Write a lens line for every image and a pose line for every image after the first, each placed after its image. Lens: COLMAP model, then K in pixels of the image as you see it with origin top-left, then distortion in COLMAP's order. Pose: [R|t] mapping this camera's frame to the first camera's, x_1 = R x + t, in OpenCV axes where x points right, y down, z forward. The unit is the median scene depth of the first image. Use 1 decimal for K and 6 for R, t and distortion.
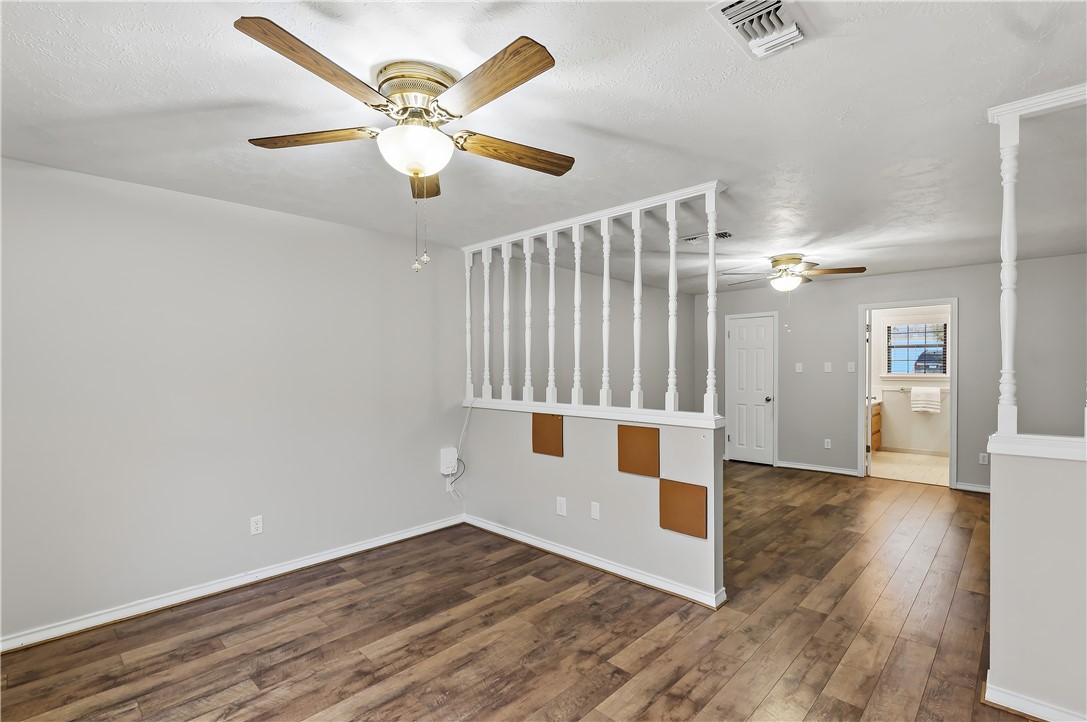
lens RADIAL K [[505.2, 0, 541.7], [0, 505.2, 363.3], [0, 0, 1]] dist [-0.002720, -0.001732]
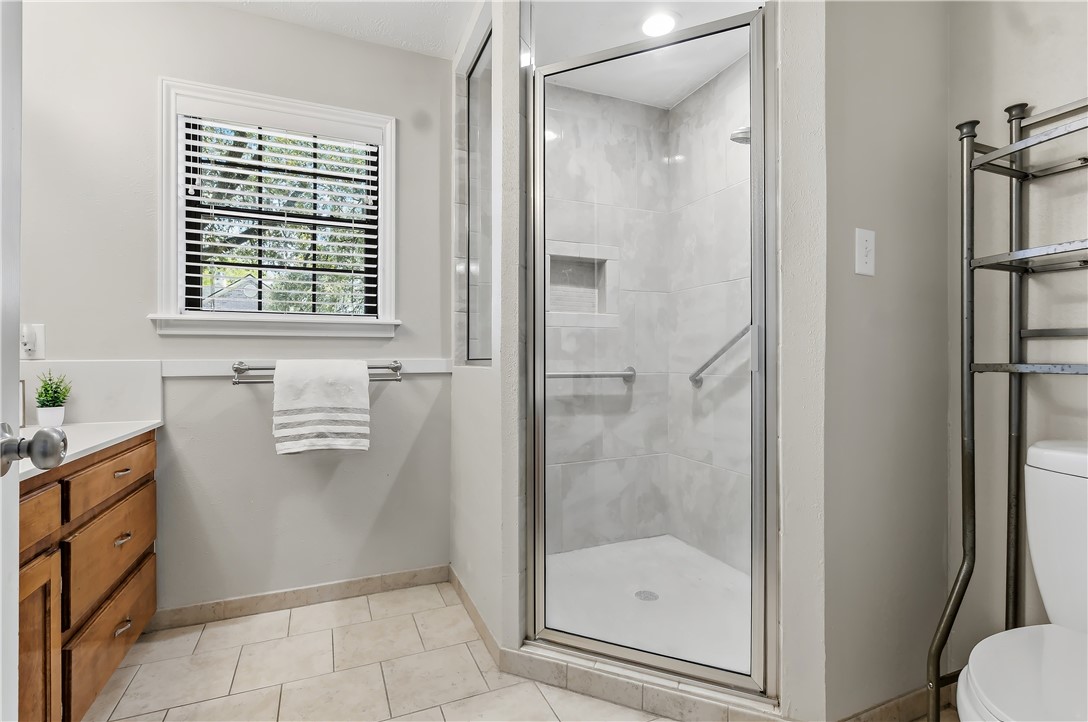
lens RADIAL K [[505.7, 0, 540.9], [0, 505.7, 362.1], [0, 0, 1]] dist [-0.002720, -0.001732]
pose [[0.395177, 0.000212, 0.918605, 0.557752], [-0.004080, 0.999991, 0.001524, 0.048003], [-0.918596, -0.004350, 0.395174, 0.783788]]
